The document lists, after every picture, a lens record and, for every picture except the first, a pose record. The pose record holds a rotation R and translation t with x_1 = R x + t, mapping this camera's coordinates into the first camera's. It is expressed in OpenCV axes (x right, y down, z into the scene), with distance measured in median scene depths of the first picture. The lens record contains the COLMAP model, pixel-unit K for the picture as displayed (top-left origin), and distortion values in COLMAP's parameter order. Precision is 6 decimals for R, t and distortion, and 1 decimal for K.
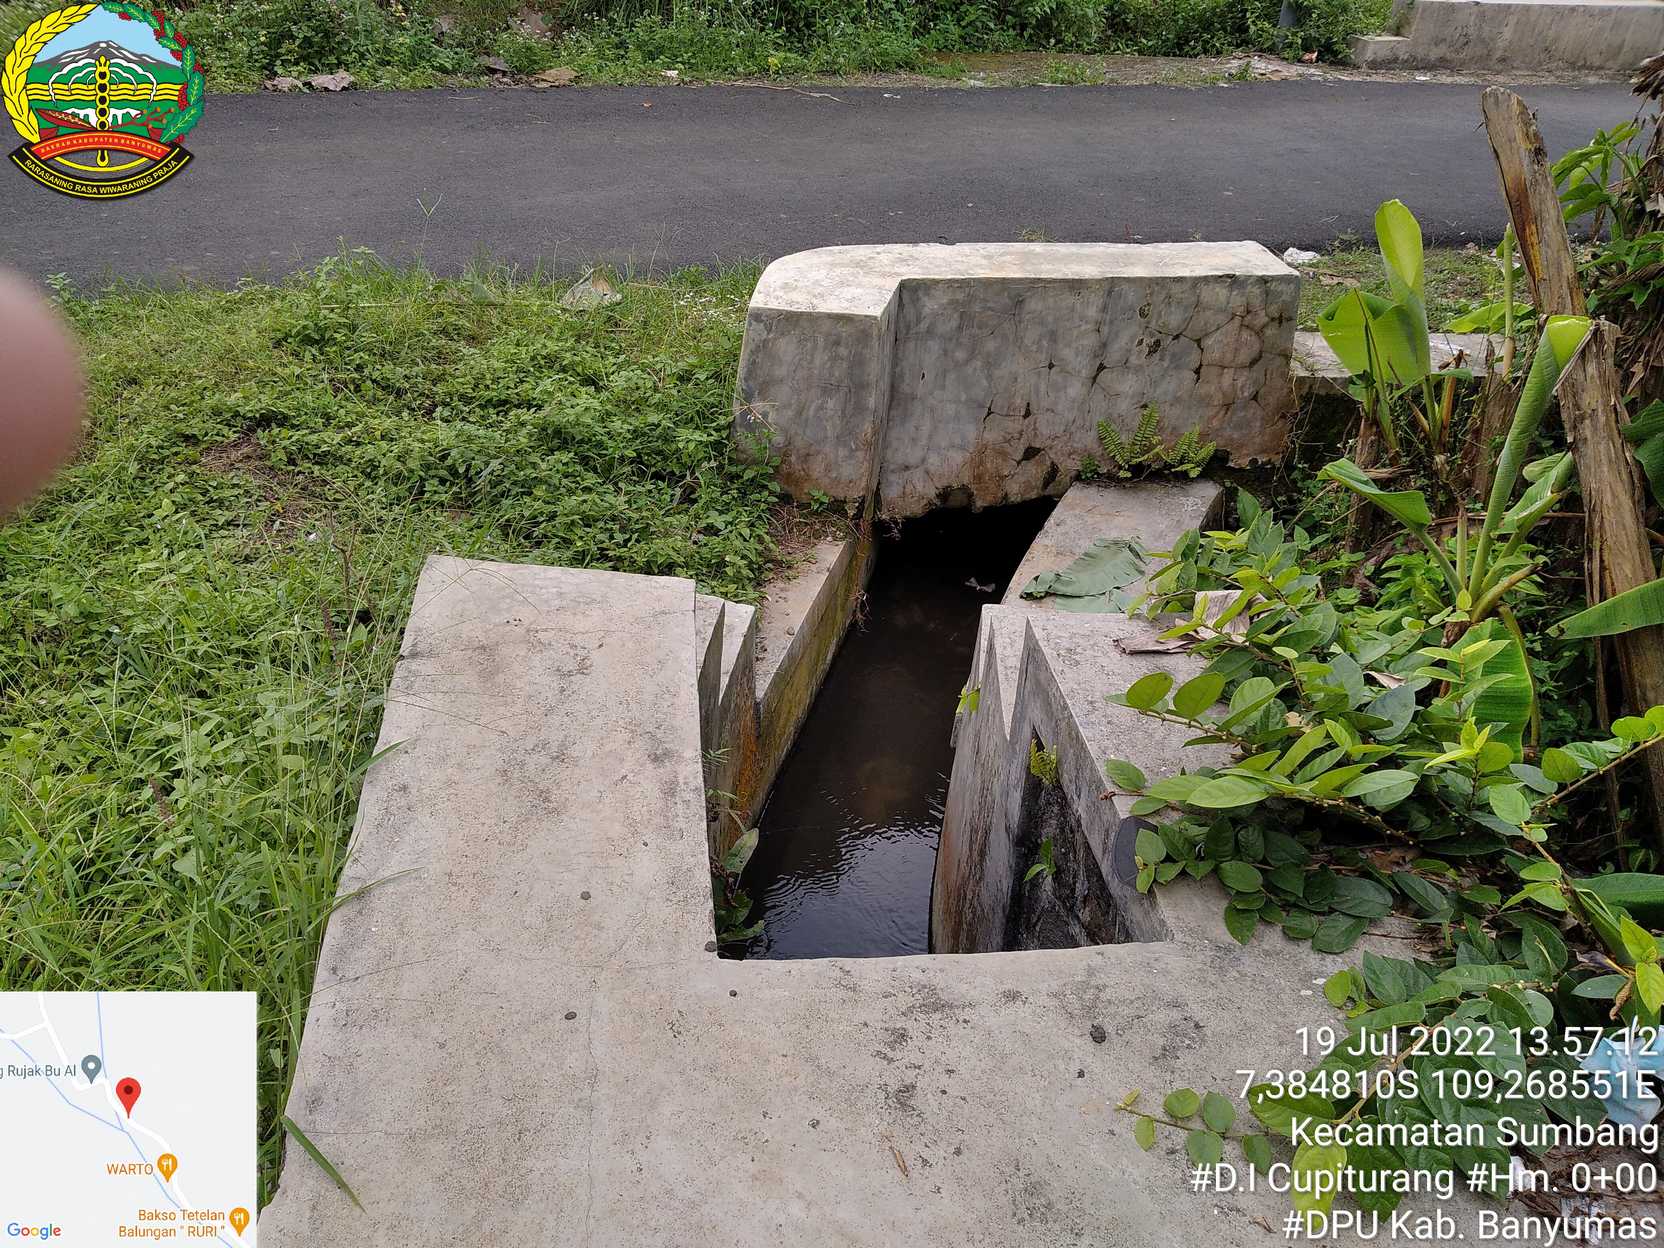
lens RADIAL K [[1418.6, 0, 807.8], [0, 1418.6, 627.7], [0, 0, 1]] dist [0.012431, -0.060448]
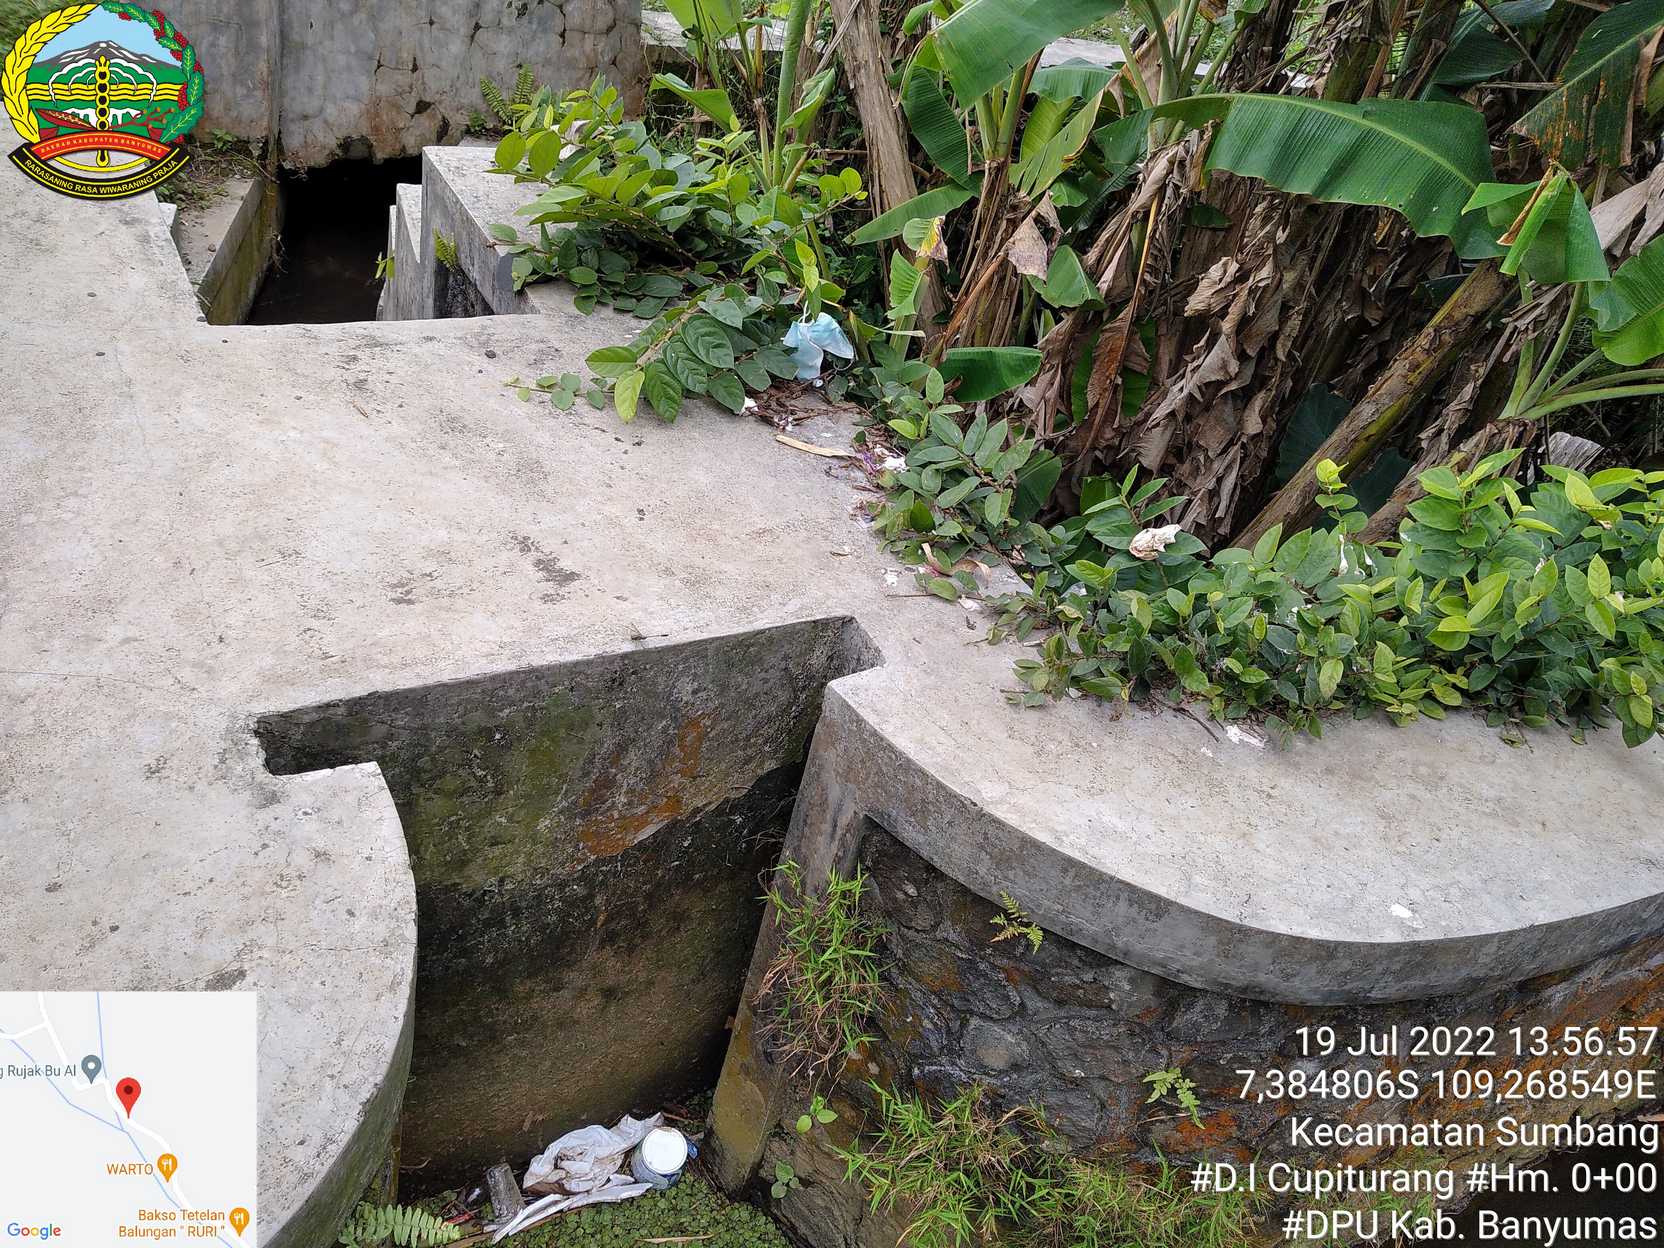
lens RADIAL K [[1443.3, 0, 853.1], [0, 1443.3, 617.8], [0, 0, 1]] dist [0.004608, 0.011895]
pose [[0.911086, -0.118827, 0.394719, -0.031477], [0.067436, 0.987616, 0.141658, 0.140631], [-0.406663, -0.102444, 0.907816, -0.217676]]
